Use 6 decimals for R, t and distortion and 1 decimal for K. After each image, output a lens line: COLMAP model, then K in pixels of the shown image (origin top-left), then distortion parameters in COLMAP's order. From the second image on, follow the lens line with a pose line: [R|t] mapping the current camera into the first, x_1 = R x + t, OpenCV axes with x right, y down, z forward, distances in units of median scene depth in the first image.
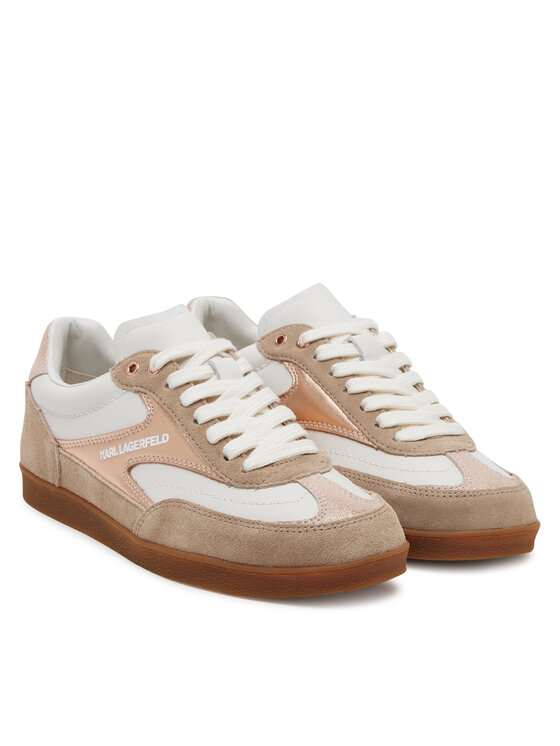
lens RADIAL K [[2192.8, 0, 280.0], [0, 2192.8, 373.0], [0, 0, 1]] dist [0.020406, 0.042362]
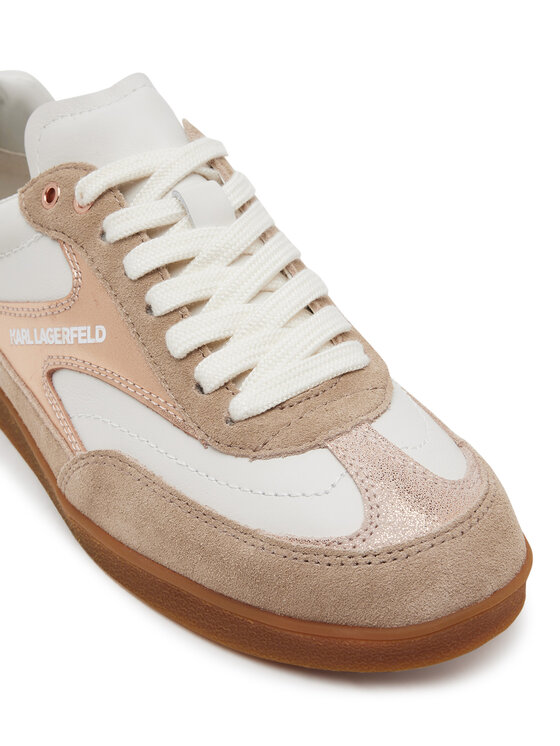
lens RADIAL K [[1636.1, 0, 280.0], [0, 1636.1, 373.0], [0, 0, 1]] dist [-0.077913, -0.608011]
pose [[0.997595, -0.011669, -0.068323, 0.023456], [0.029714, 0.962551, 0.269466, -0.074462], [0.062620, -0.270848, 0.960583, 0.597355]]
